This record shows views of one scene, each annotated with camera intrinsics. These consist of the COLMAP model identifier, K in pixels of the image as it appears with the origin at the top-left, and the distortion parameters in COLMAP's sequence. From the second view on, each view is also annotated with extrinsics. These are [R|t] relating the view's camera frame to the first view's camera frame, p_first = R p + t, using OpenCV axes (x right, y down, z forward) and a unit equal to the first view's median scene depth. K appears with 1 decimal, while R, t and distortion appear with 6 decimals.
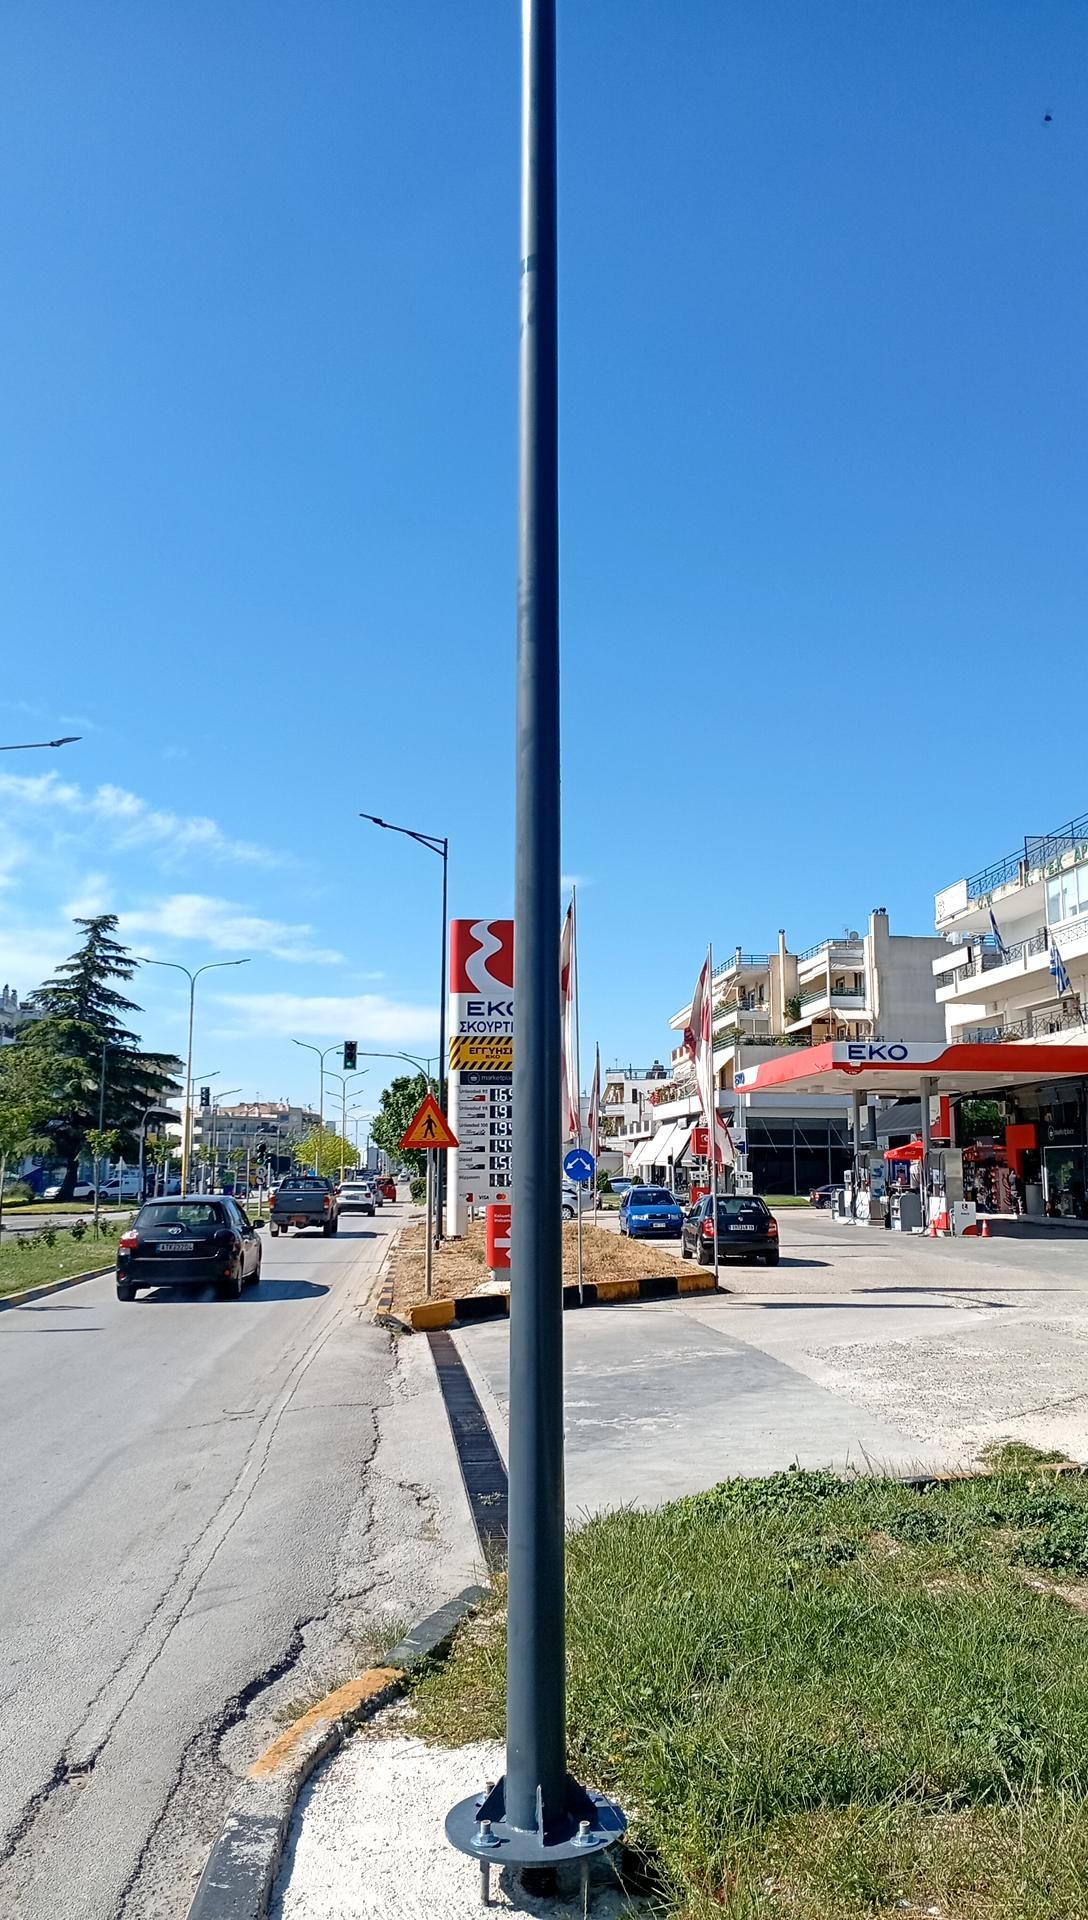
lens RADIAL K [[1474.6, 0, 553.7], [0, 1474.6, 957.0], [0, 0, 1]] dist [0.078150, -0.163197]
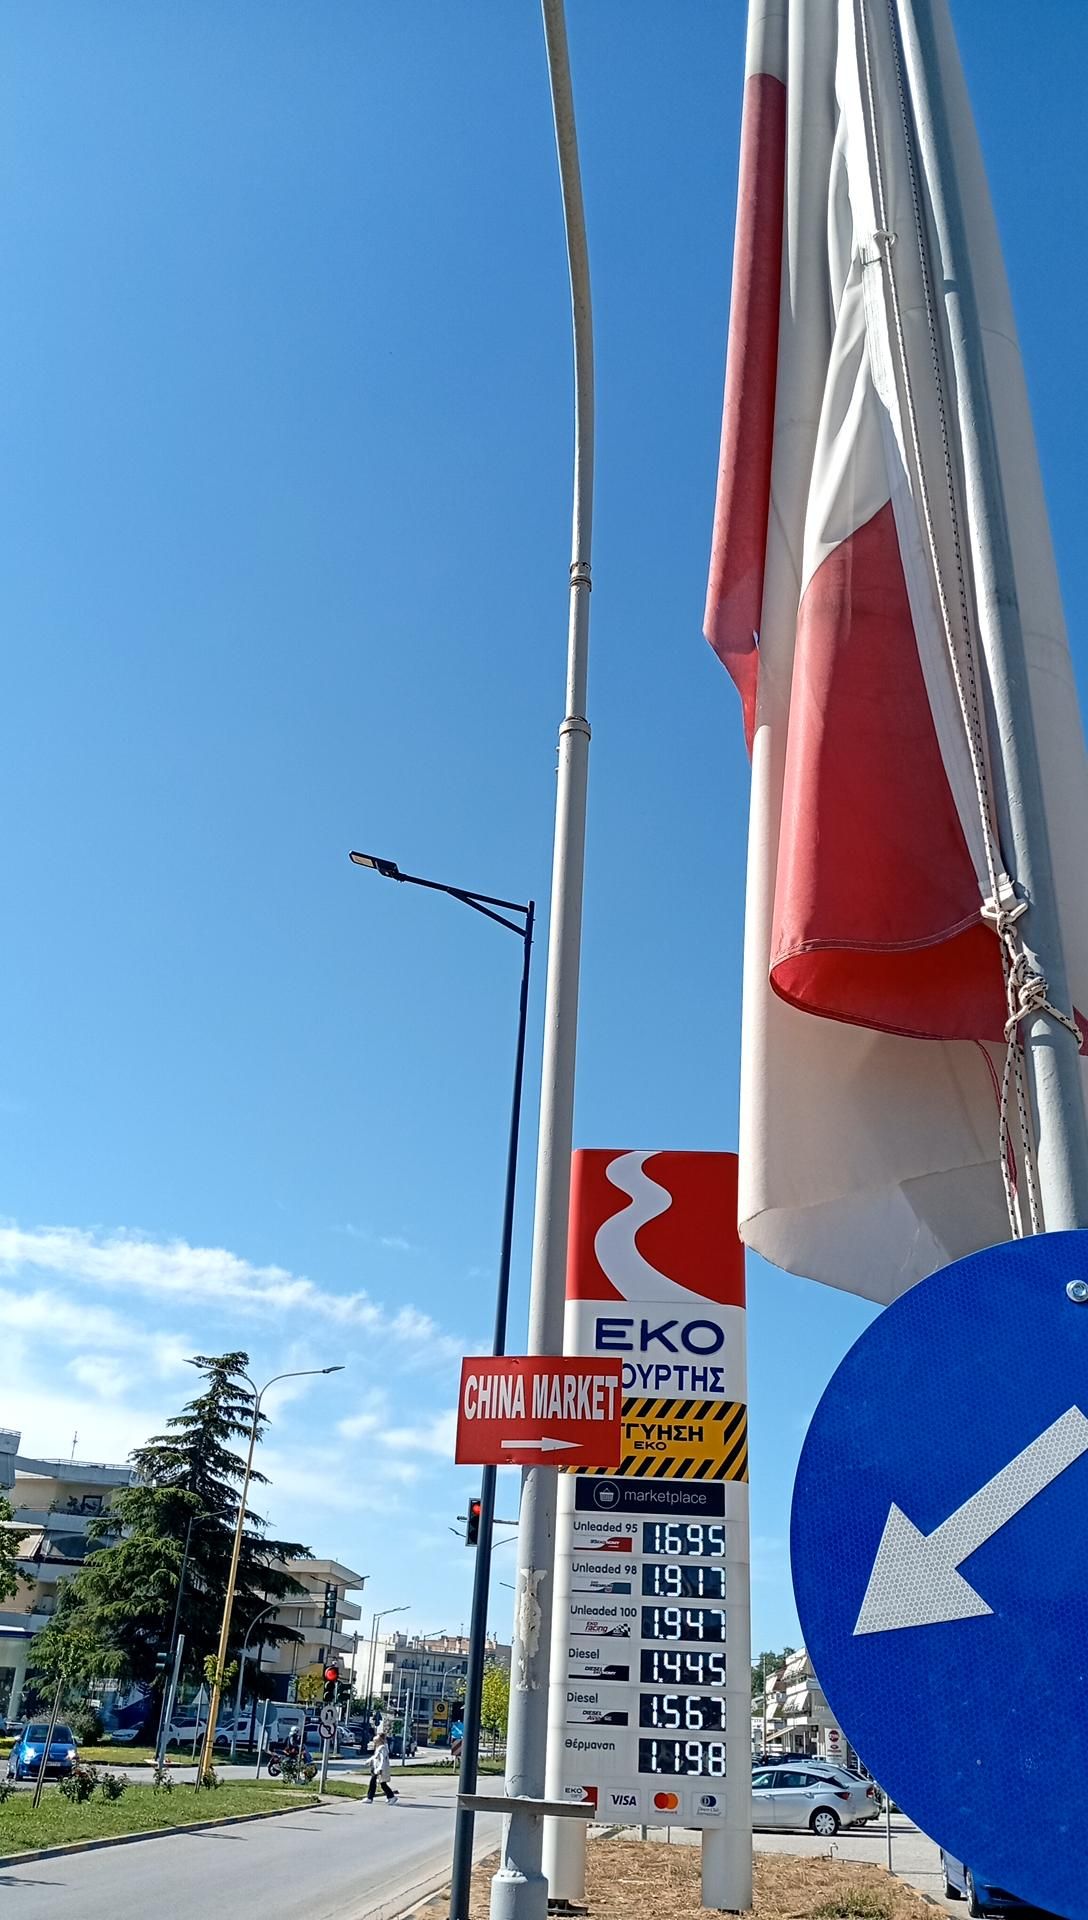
lens RADIAL K [[1474.6, 0, 553.7], [0, 1474.6, 957.0], [0, 0, 1]] dist [0.078150, -0.163197]
pose [[0.987153, -0.024030, -0.157959, 0.001761], [-0.029926, 0.943322, -0.330528, 0.029959], [0.156948, 0.331009, 0.930484, 0.203773]]
